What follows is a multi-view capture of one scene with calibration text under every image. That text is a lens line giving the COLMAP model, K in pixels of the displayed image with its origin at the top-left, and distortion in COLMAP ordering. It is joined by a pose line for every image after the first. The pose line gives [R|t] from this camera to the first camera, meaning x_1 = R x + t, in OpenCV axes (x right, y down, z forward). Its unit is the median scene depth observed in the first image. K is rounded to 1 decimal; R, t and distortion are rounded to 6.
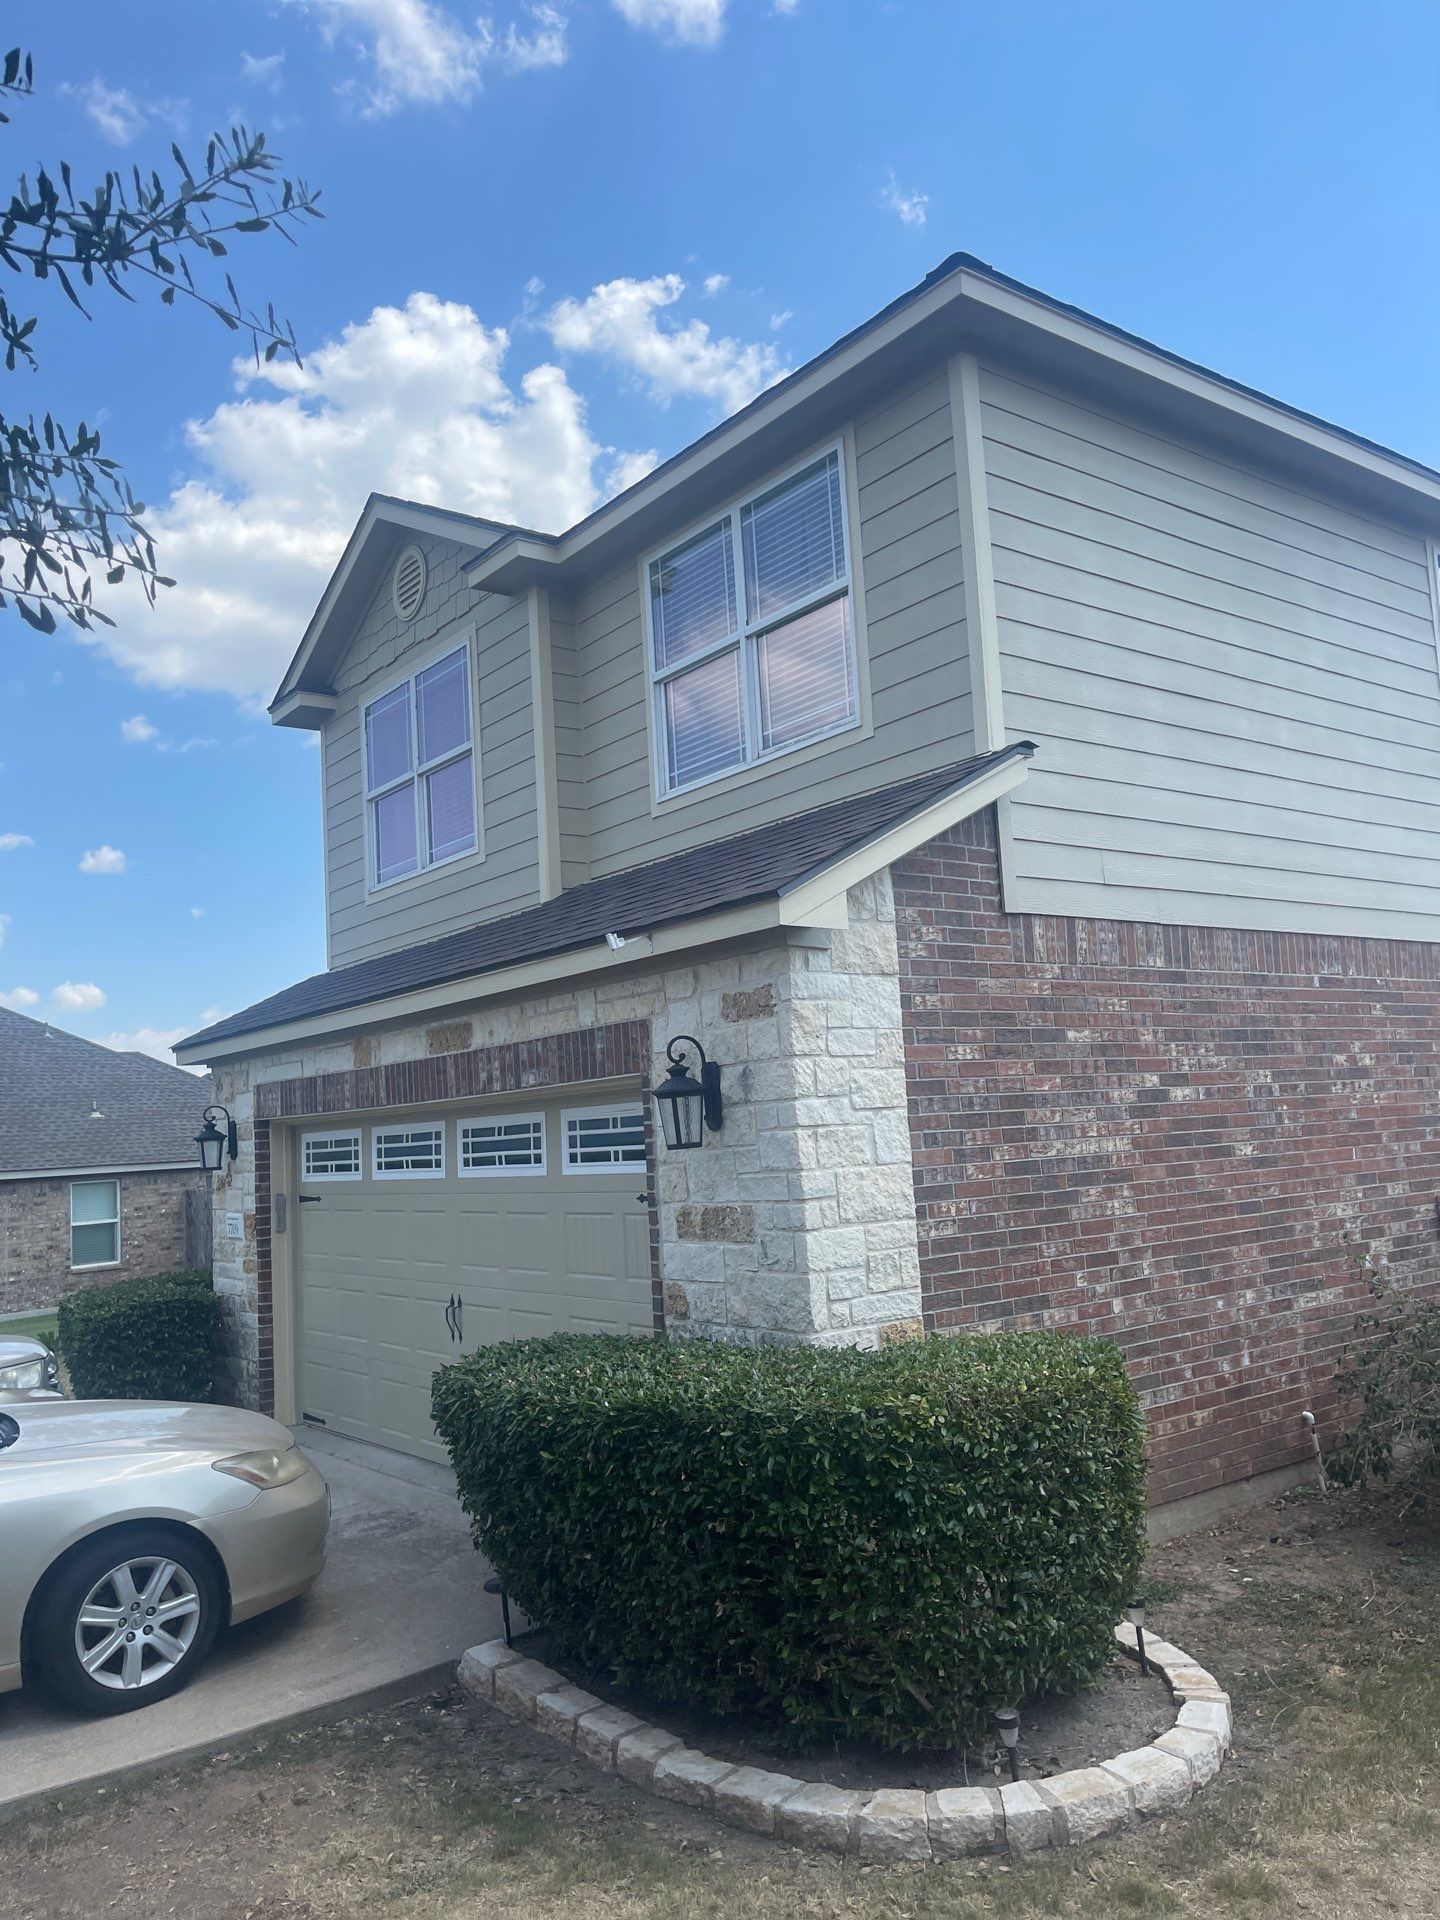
lens RADIAL K [[1427.5, 0, 676.0], [0, 1427.5, 960.0], [0, 0, 1]] dist [0.091315, -0.165972]
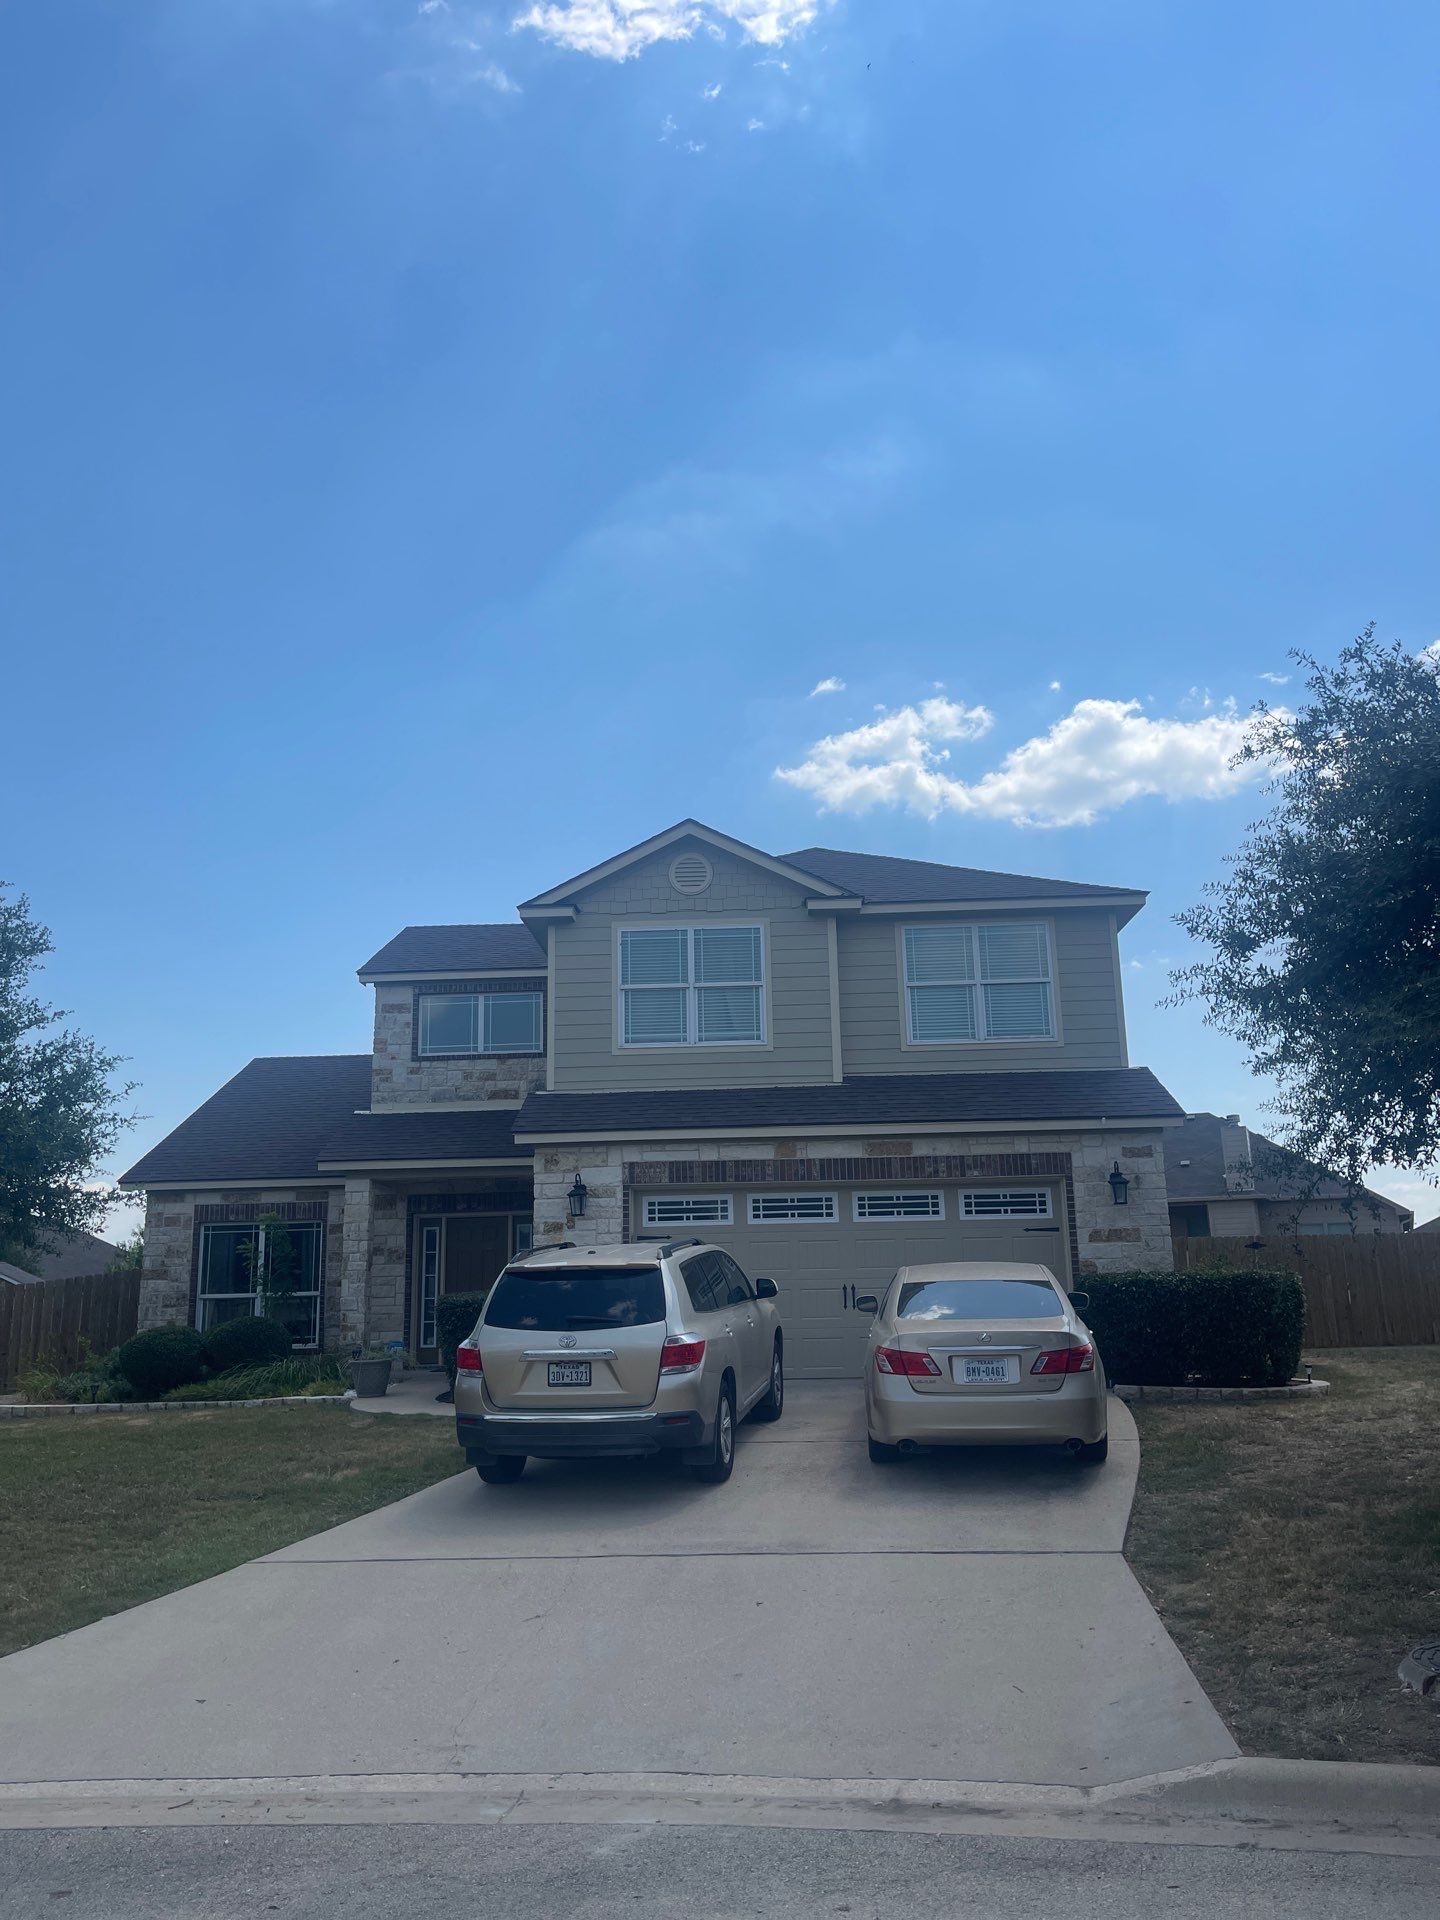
lens RADIAL K [[1427.5, 0, 676.0], [0, 1427.5, 960.0], [0, 0, 1]] dist [0.091315, -0.165972]
pose [[0.644790, 0.217359, 0.732803, -2.075135], [-0.109745, 0.975108, -0.192666, 0.238572], [-0.756440, 0.043808, 0.652594, -0.101886]]
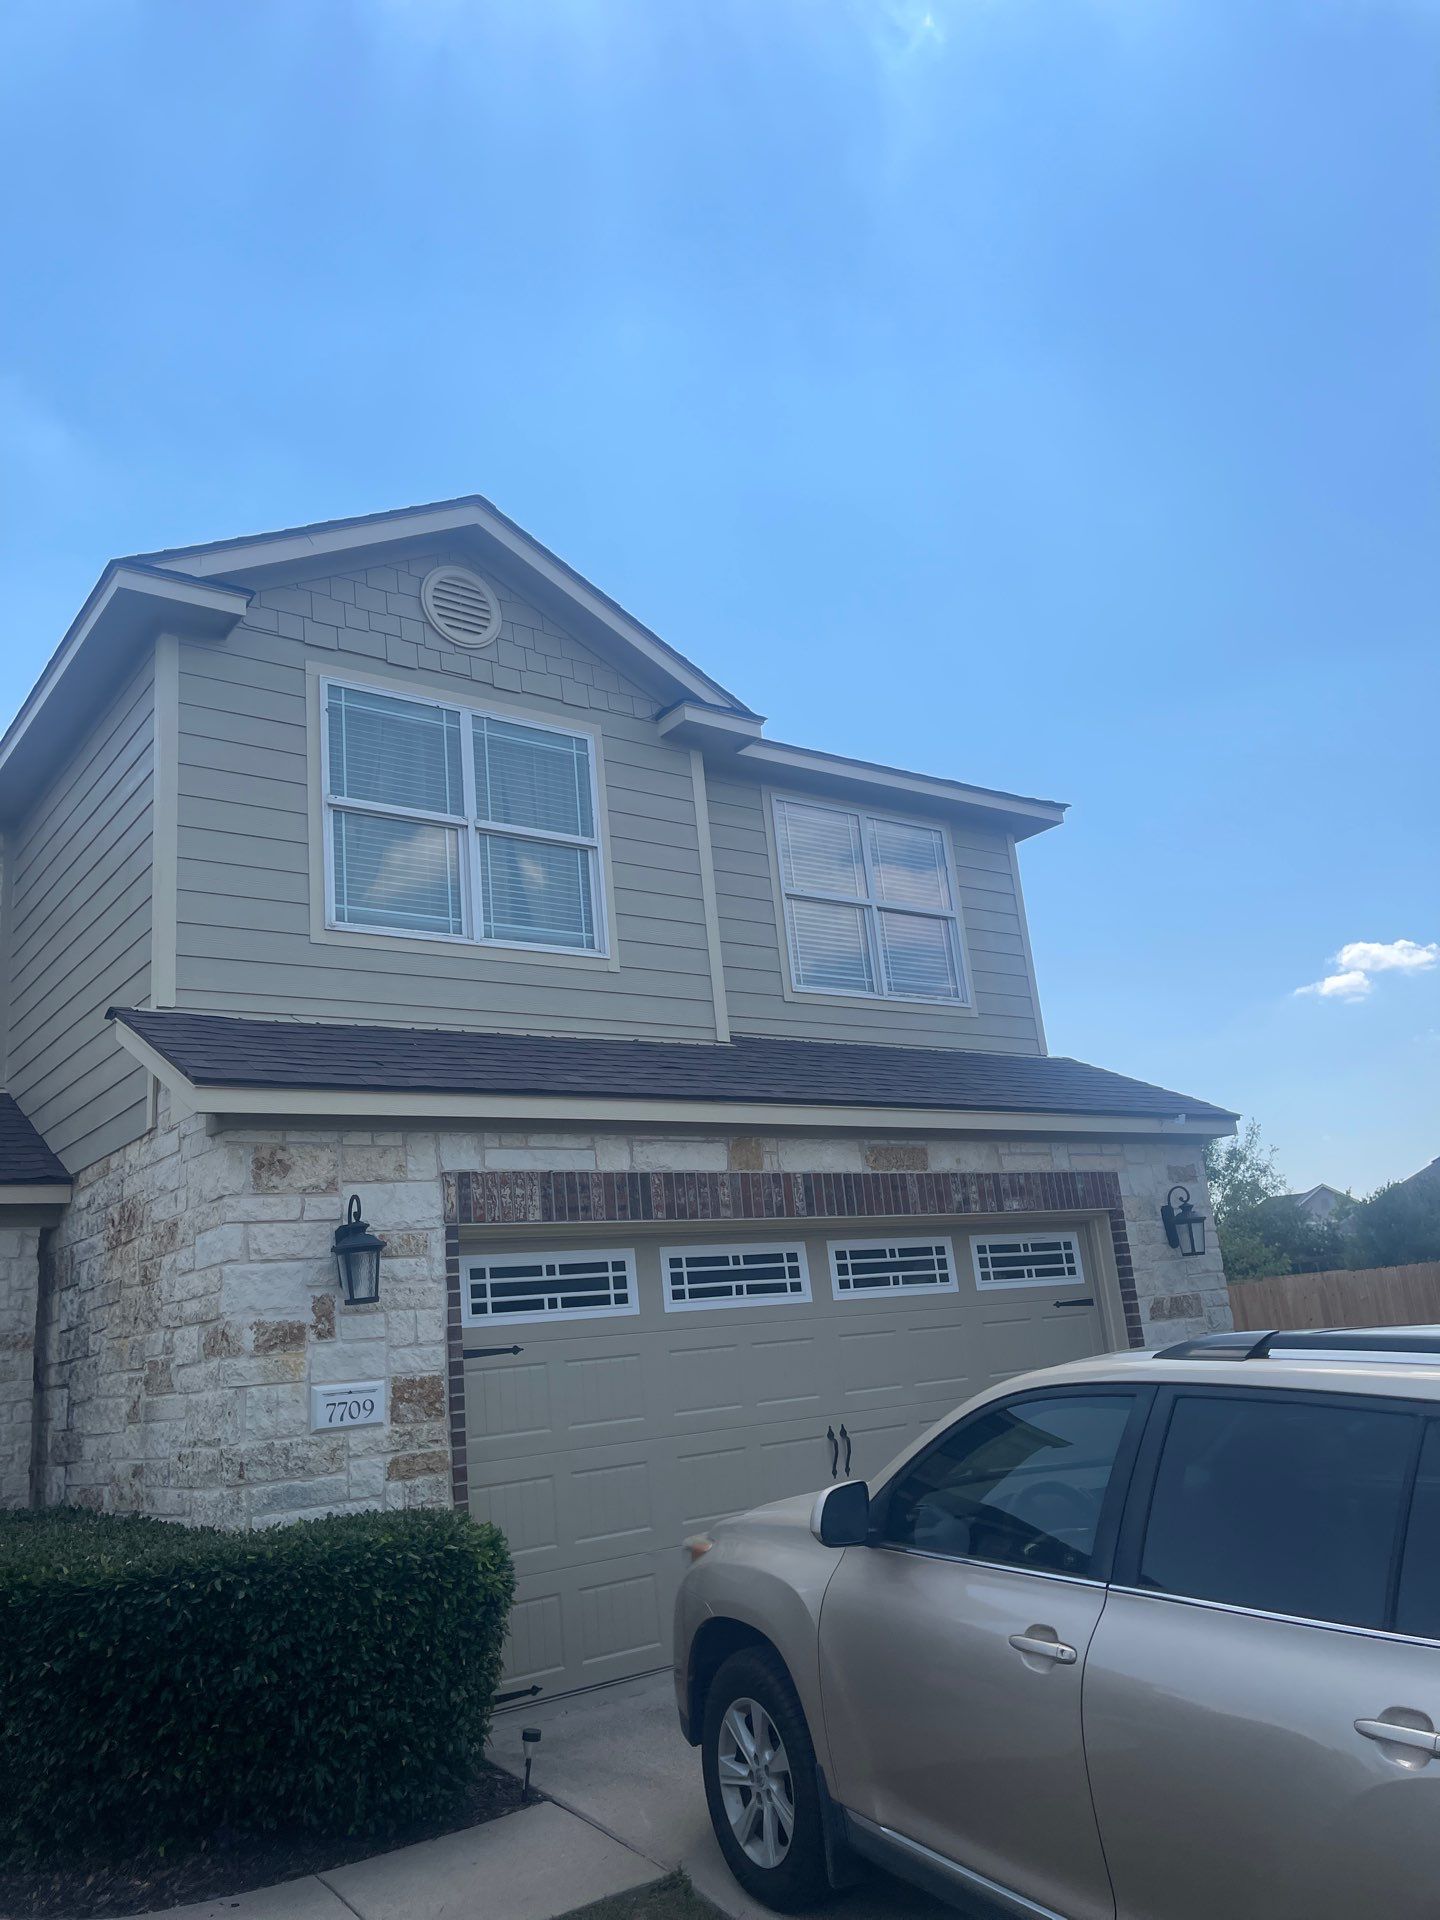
lens RADIAL K [[1427.5, 0, 676.0], [0, 1427.5, 960.0], [0, 0, 1]] dist [0.091315, -0.165972]
pose [[0.011011, 0.321291, 0.946916, -1.346611], [-0.029983, 0.946654, -0.320854, 0.290028], [-0.999490, -0.024858, 0.020057, 1.270801]]
